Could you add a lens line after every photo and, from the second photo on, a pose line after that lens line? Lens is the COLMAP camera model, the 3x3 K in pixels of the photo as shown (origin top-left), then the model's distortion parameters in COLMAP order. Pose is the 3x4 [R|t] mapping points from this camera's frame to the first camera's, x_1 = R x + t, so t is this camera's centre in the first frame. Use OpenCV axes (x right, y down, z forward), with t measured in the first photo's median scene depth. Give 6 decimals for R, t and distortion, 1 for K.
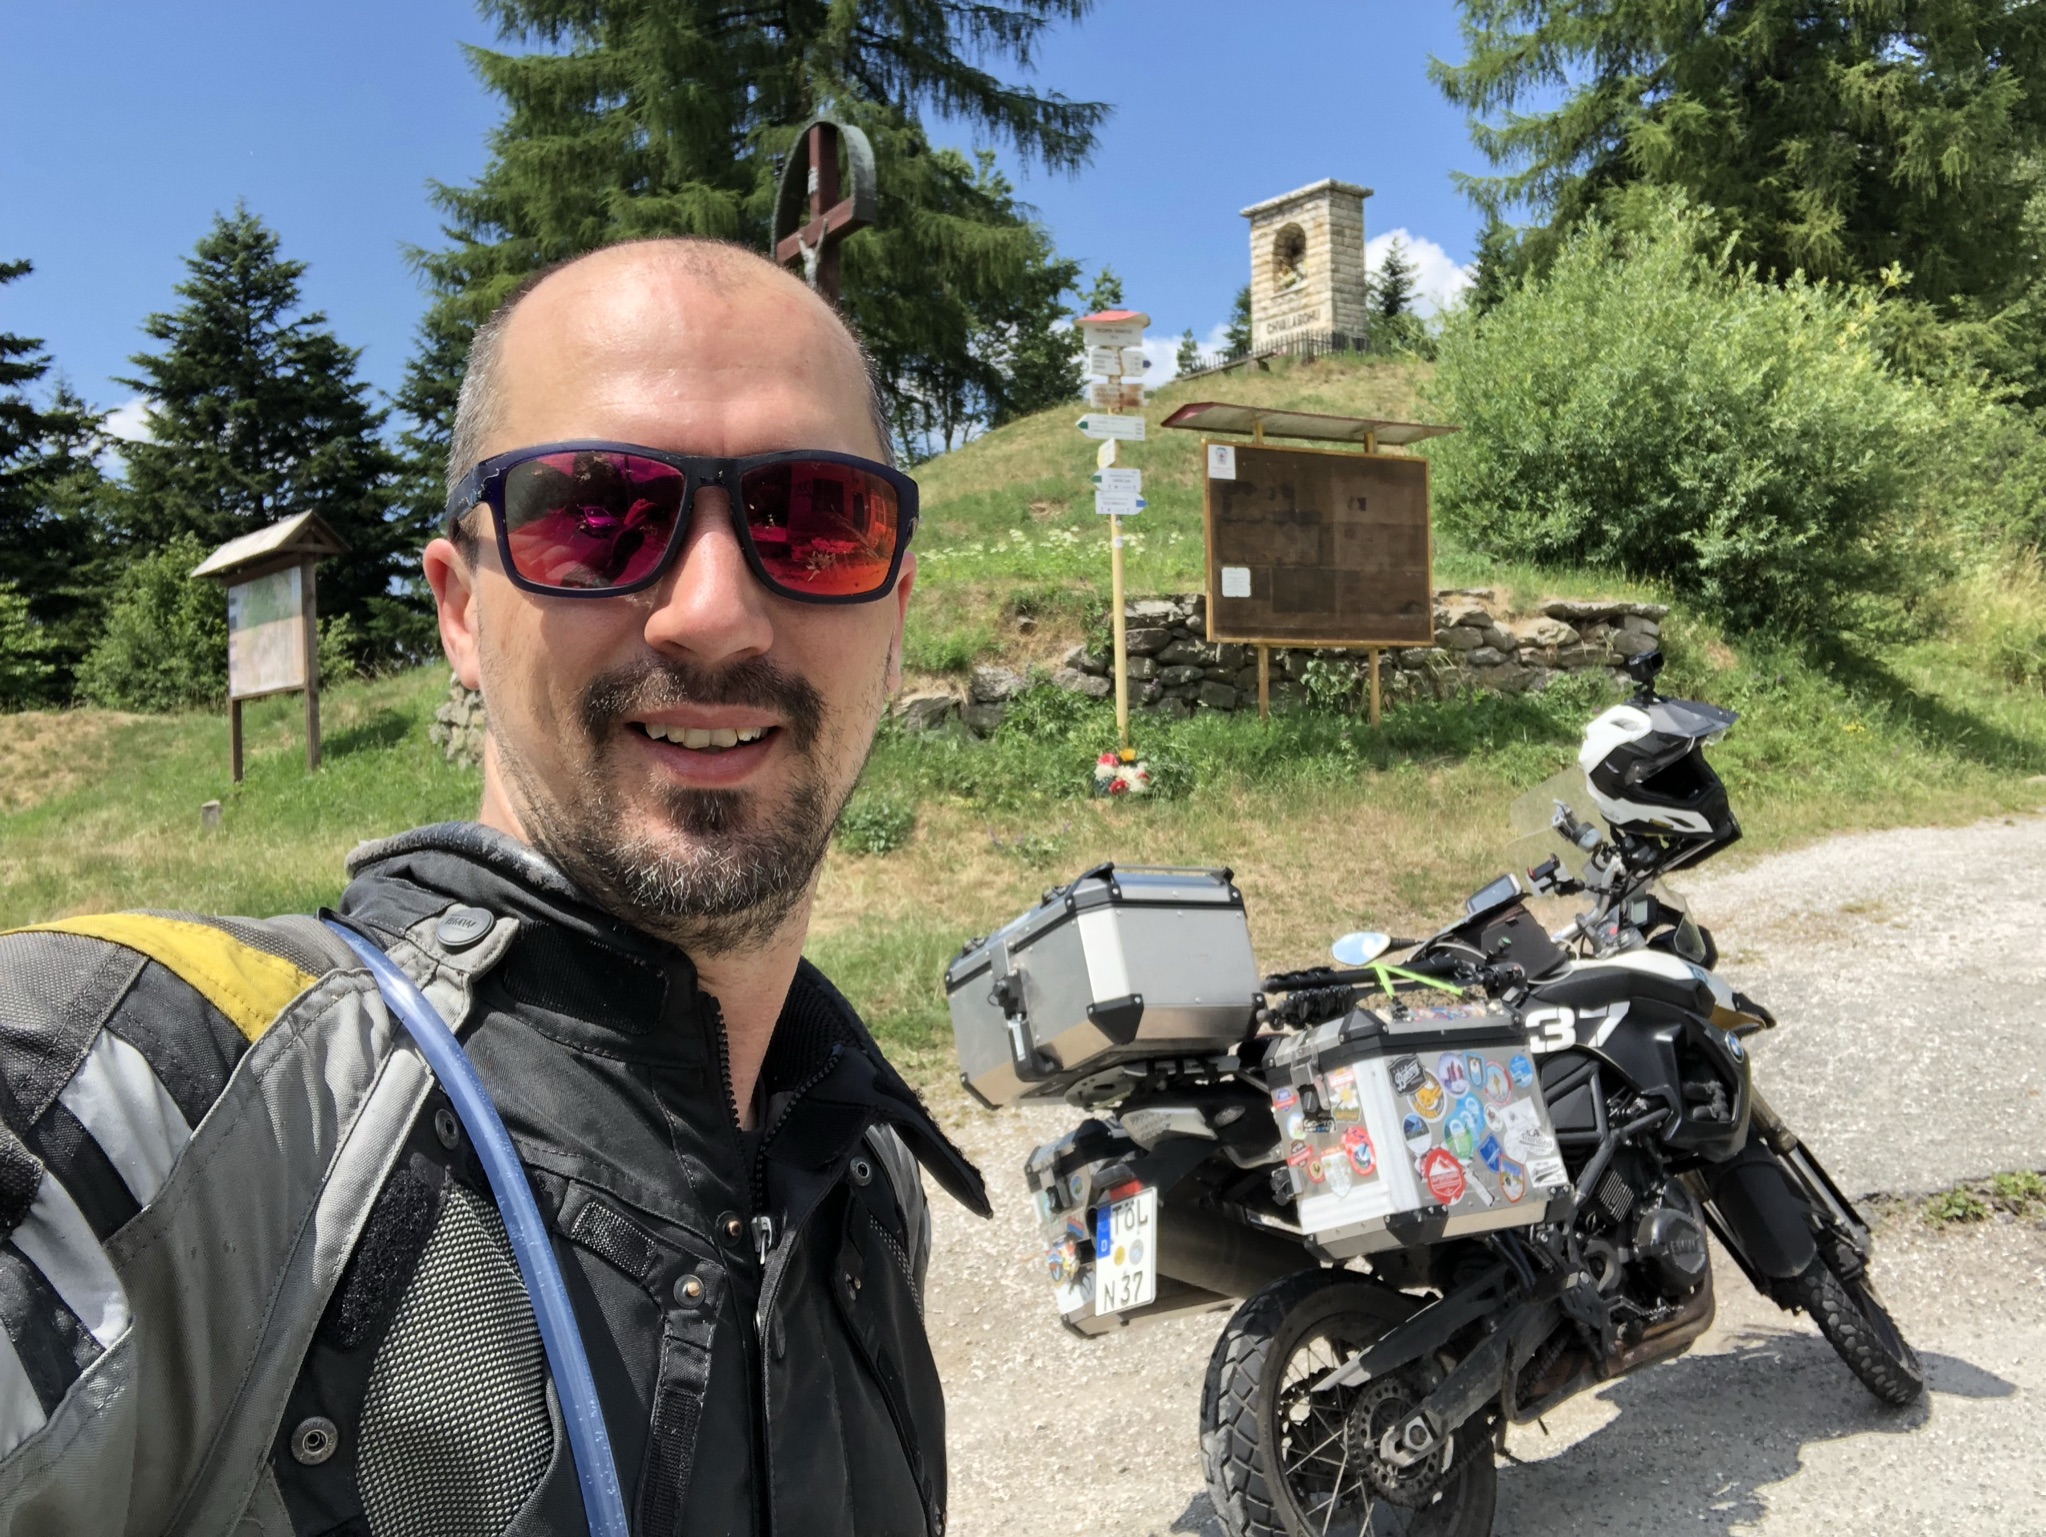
lens RADIAL K [[1921.8, 0, 997.9], [0, 1921.8, 804.2], [0, 0, 1]] dist [0.104788, -0.106593]
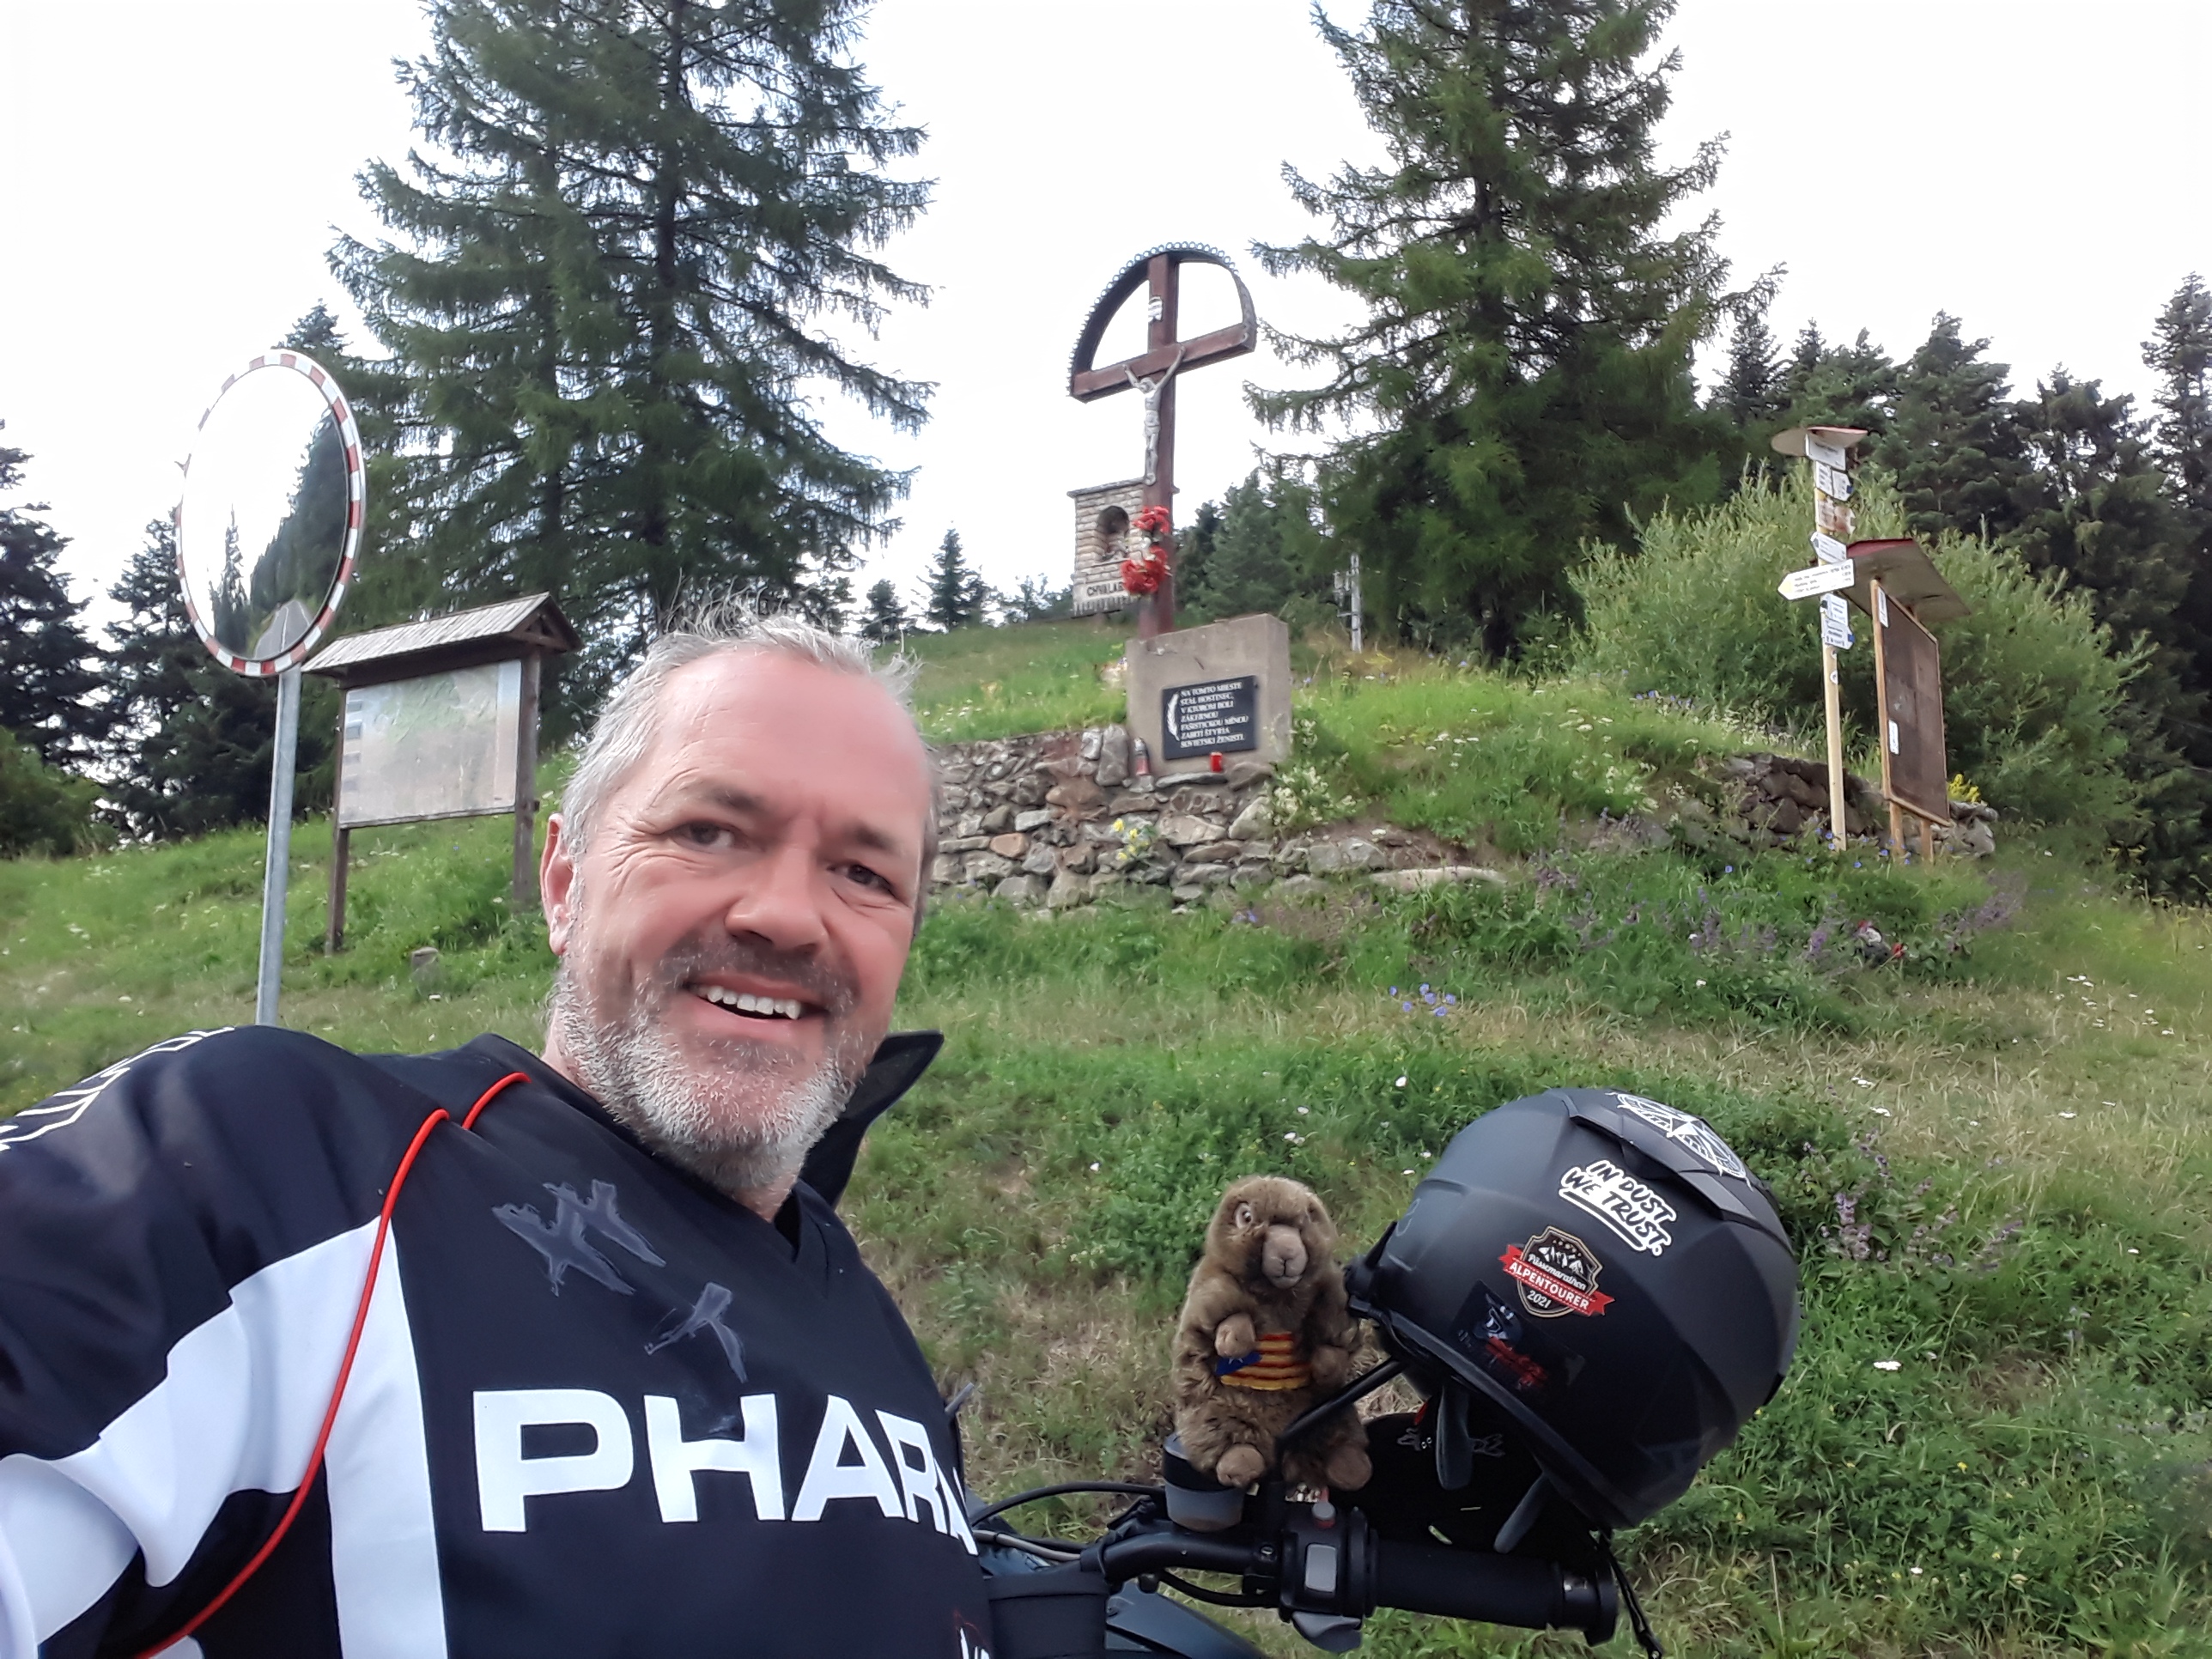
lens RADIAL K [[1548.3, 0, 1082.3], [0, 1548.3, 817.3], [0, 0, 1]] dist [-0.041259, 0.002134]
pose [[0.936765, 0.067994, 0.343290, -0.175543], [-0.023155, 0.990837, -0.133064, 0.009870], [-0.349192, 0.116701, 0.929756, 0.168897]]
